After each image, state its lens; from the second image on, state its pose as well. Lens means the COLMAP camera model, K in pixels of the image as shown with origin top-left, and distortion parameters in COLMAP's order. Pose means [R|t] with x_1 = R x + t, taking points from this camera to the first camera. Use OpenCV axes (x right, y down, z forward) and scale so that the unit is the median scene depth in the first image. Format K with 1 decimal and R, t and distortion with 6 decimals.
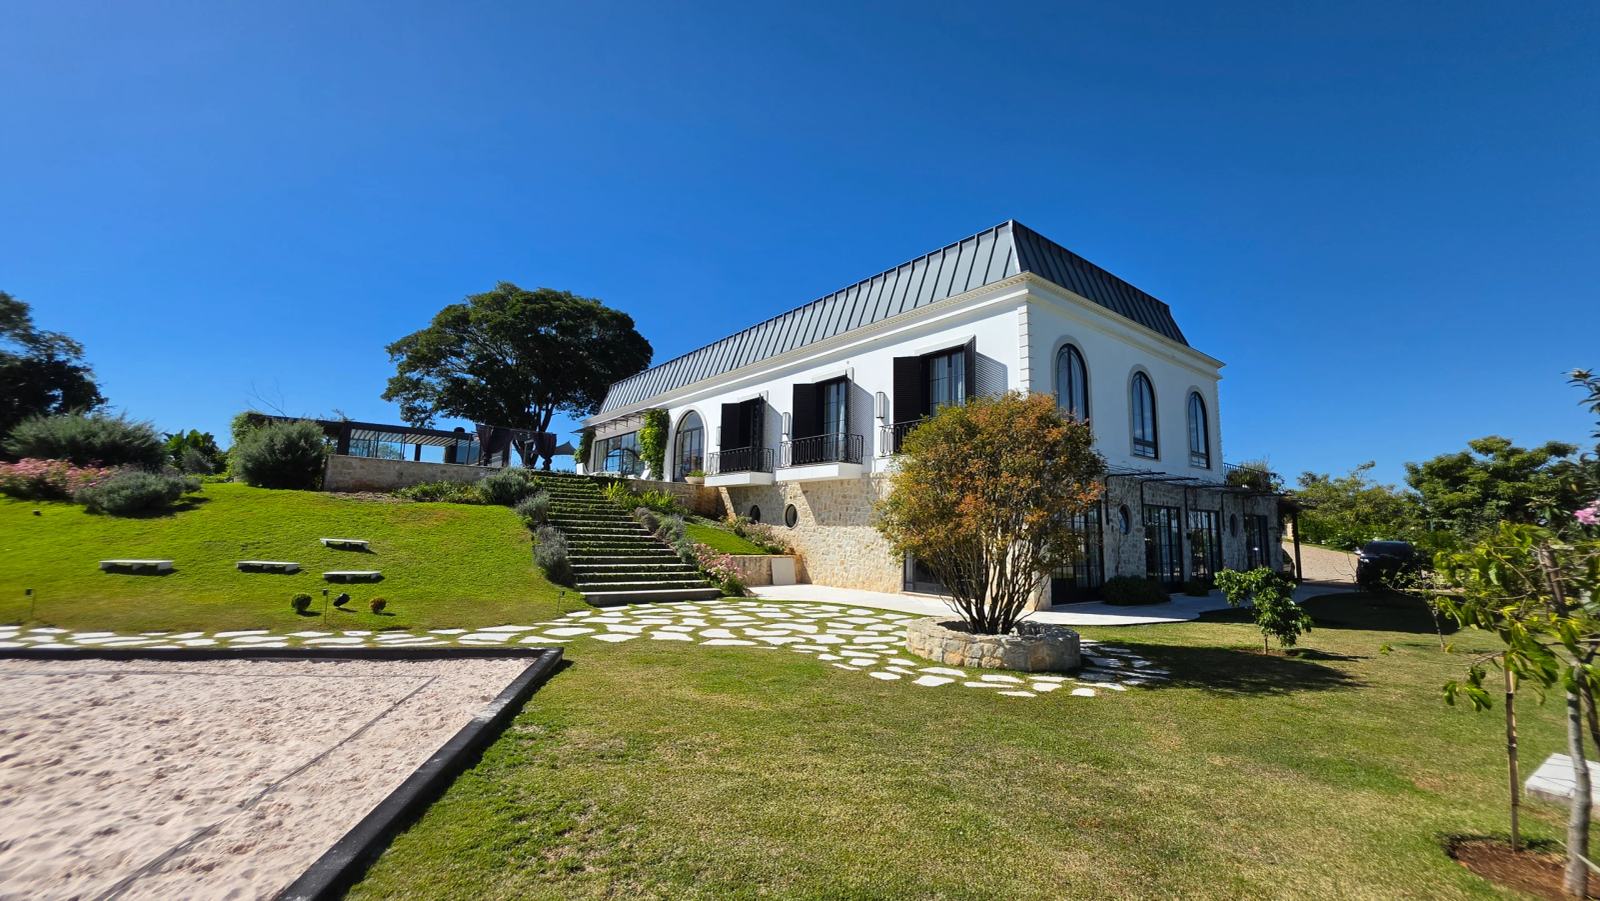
lens RADIAL K [[642.6, 0, 798.5], [0, 642.6, 445.7], [0, 0, 1]] dist [-0.004477, 0.000683]
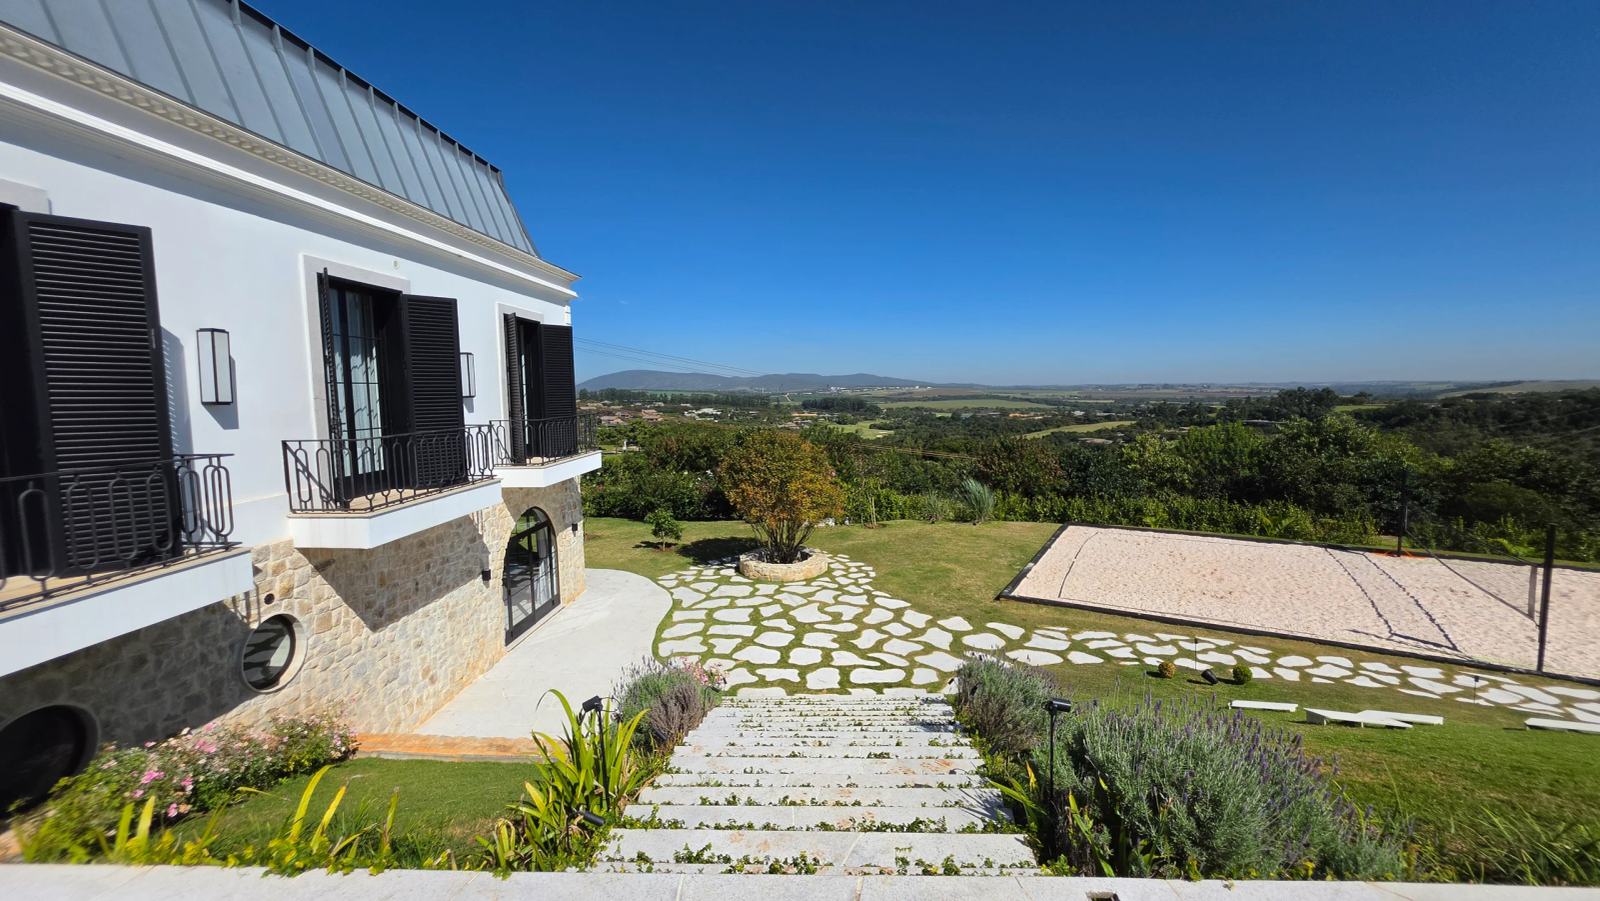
lens RADIAL K [[642.6, 0, 798.5], [0, 642.6, 445.7], [0, 0, 1]] dist [-0.004477, 0.000683]
pose [[-0.749121, -0.069398, 0.658789, -0.567762], [-0.089592, 0.995974, 0.003040, -0.031507], [-0.656347, -0.056745, -0.752322, 1.417383]]
